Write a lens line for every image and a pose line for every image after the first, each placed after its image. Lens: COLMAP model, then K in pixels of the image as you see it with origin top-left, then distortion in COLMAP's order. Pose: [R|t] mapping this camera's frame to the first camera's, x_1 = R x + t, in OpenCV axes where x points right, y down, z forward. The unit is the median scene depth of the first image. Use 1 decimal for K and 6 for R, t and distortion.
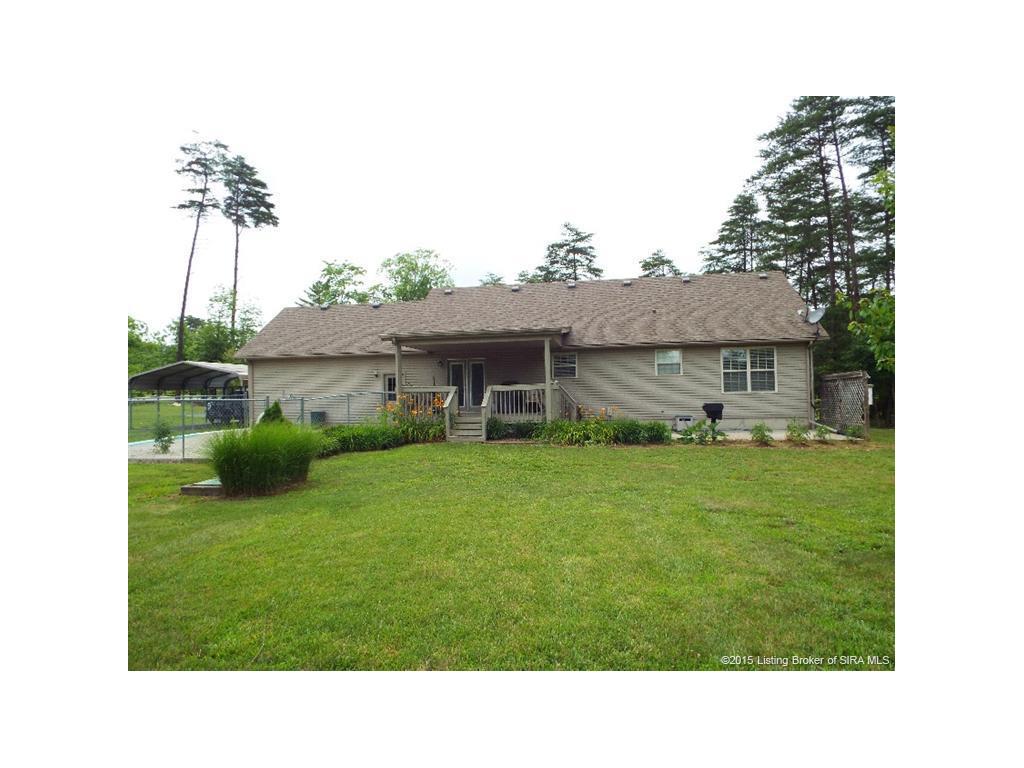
lens RADIAL K [[581.9, 0, 512.0], [0, 581.9, 384.0], [0, 0, 1]] dist [0.007934, 0.002575]
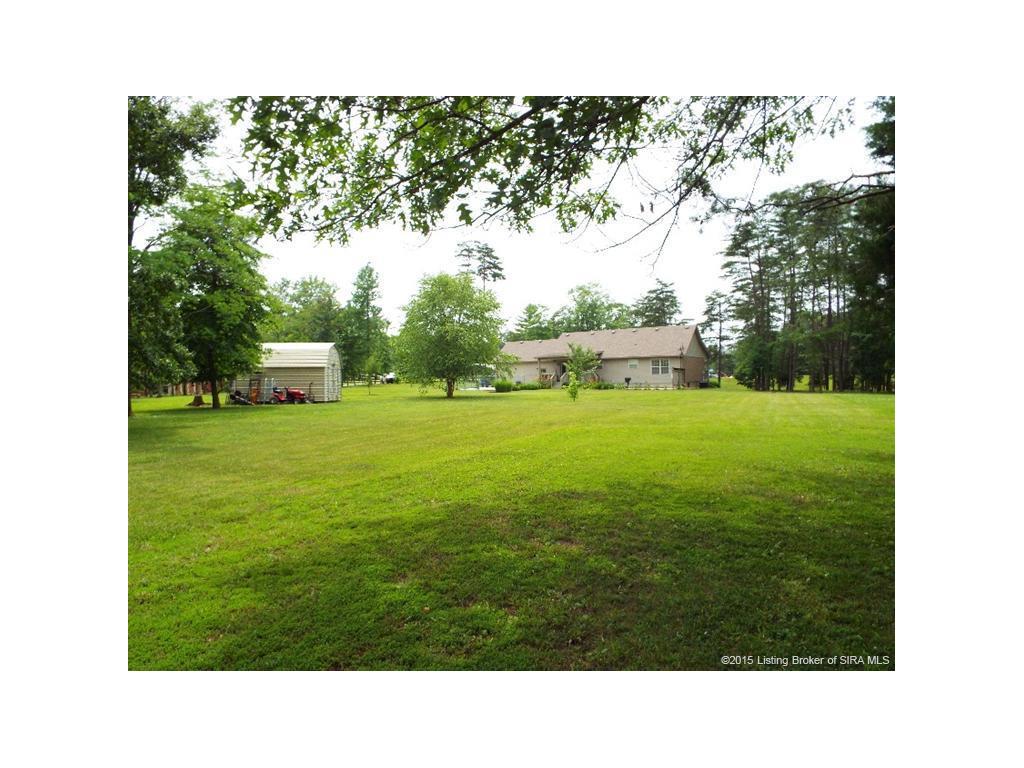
lens RADIAL K [[581.9, 0, 512.0], [0, 581.9, 384.0], [0, 0, 1]] dist [0.007934, 0.002575]
pose [[0.931288, 0.008225, -0.364191, 0.323526], [0.001798, 0.999629, 0.027176, -0.007603], [0.364279, -0.025963, 0.930928, -0.792687]]
